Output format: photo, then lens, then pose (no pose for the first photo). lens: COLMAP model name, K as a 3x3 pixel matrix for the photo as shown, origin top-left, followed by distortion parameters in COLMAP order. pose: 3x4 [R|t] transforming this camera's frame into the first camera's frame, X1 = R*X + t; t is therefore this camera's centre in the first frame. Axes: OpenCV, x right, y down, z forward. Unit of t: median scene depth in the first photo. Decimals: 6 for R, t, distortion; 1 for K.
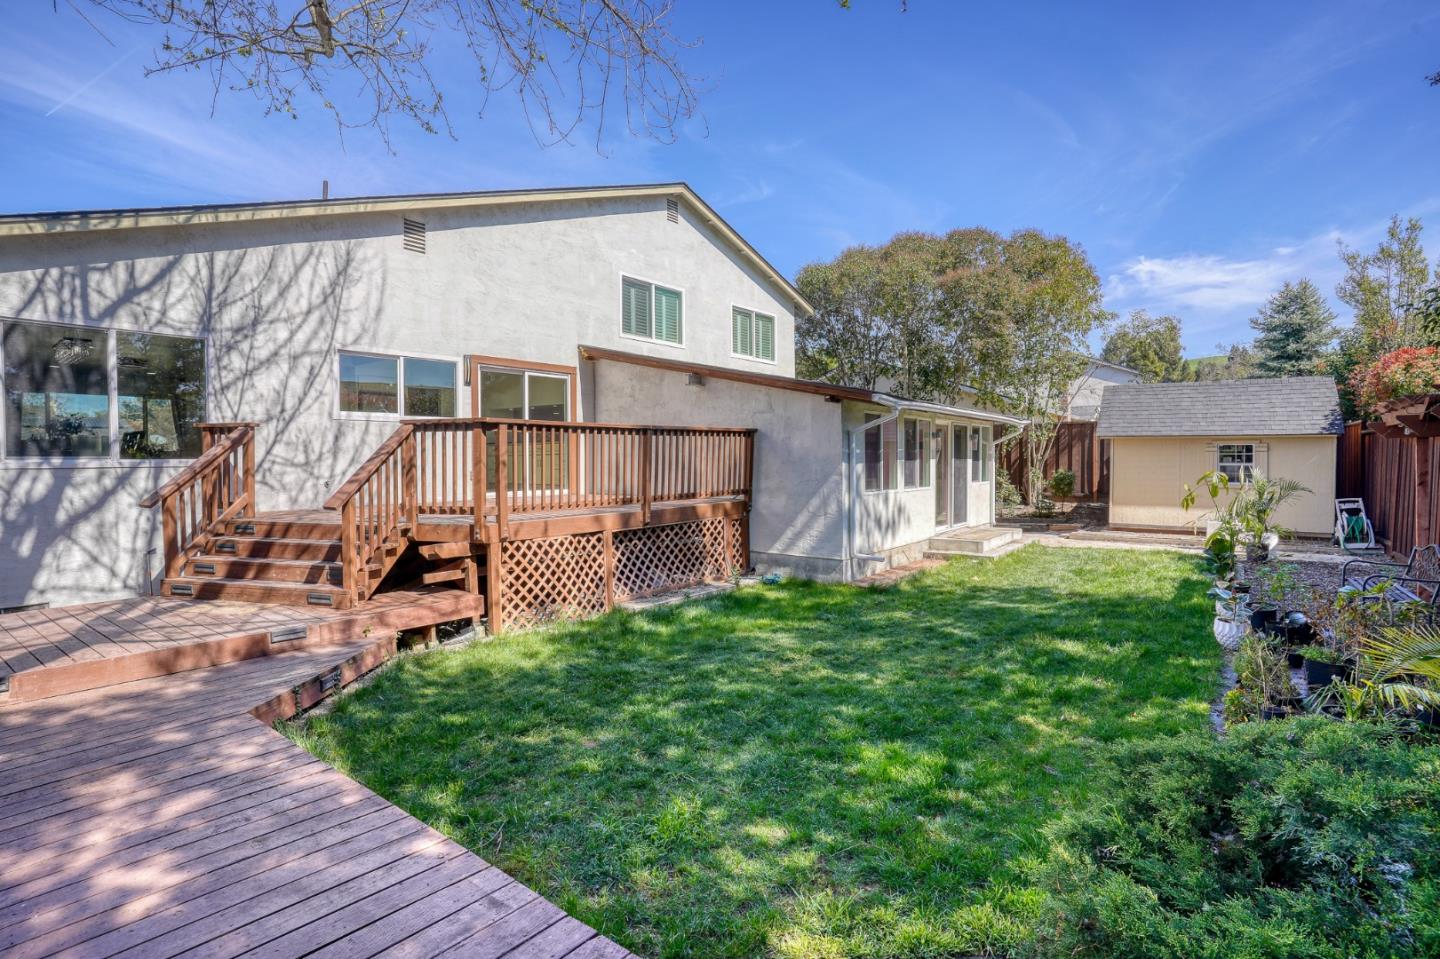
lens RADIAL K [[684.1, 0, 695.3], [0, 684.1, 482.9], [0, 0, 1]] dist [-0.067025, 0.028593]
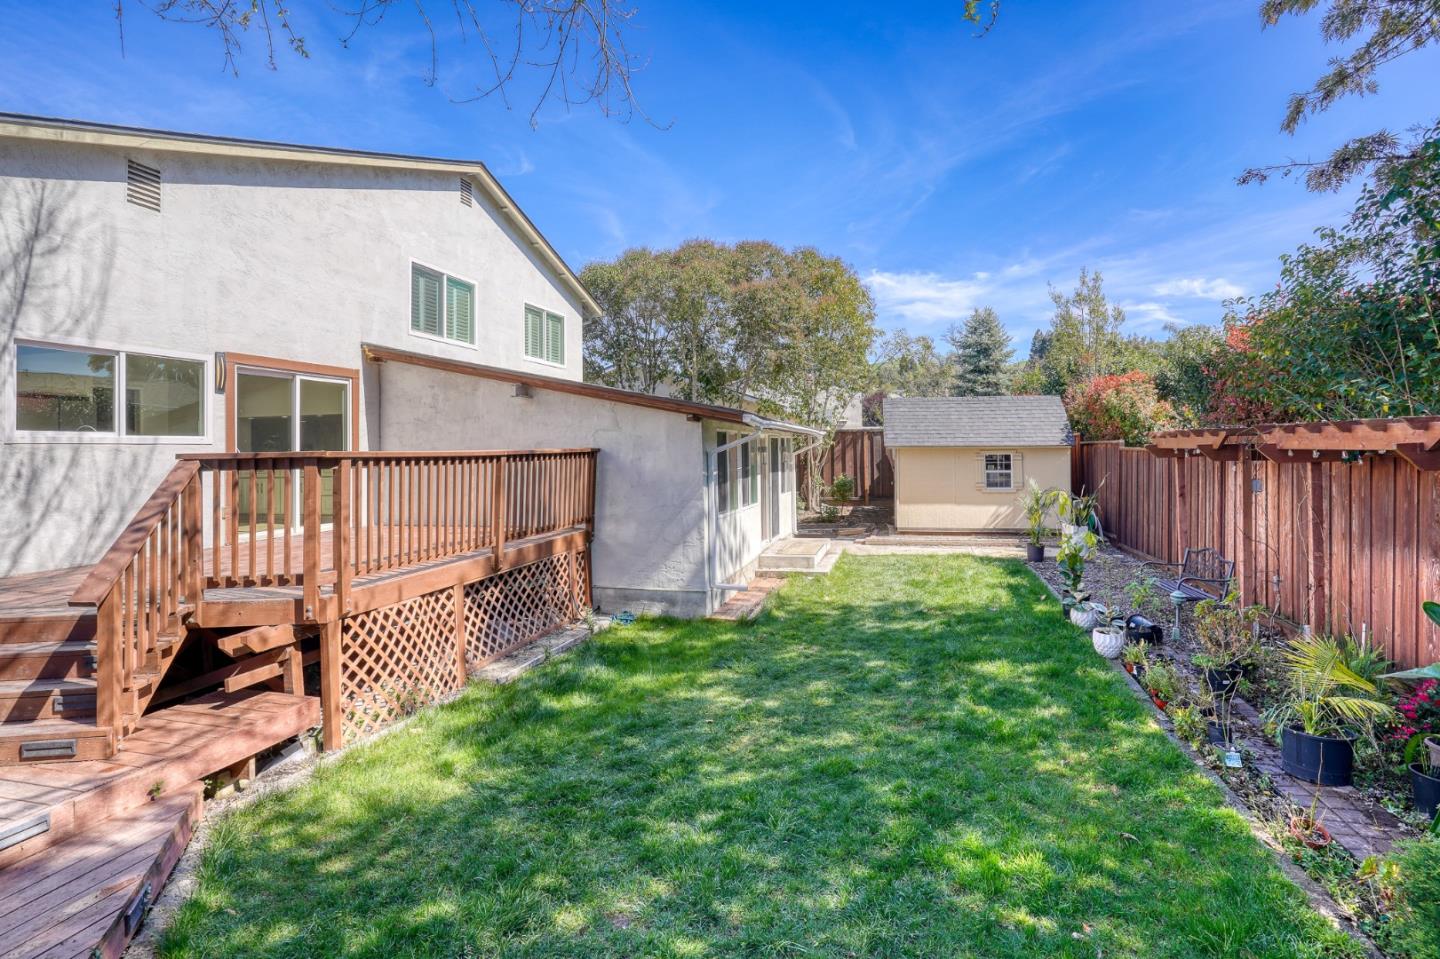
lens RADIAL K [[714.8, 0, 711.3], [0, 714.8, 450.6], [0, 0, 1]] dist [-0.071174, 0.037196]
pose [[0.924313, -0.008681, 0.381537, -0.125526], [0.026993, 0.998724, -0.042671, -0.031912], [-0.380680, 0.049740, 0.923368, 0.086402]]
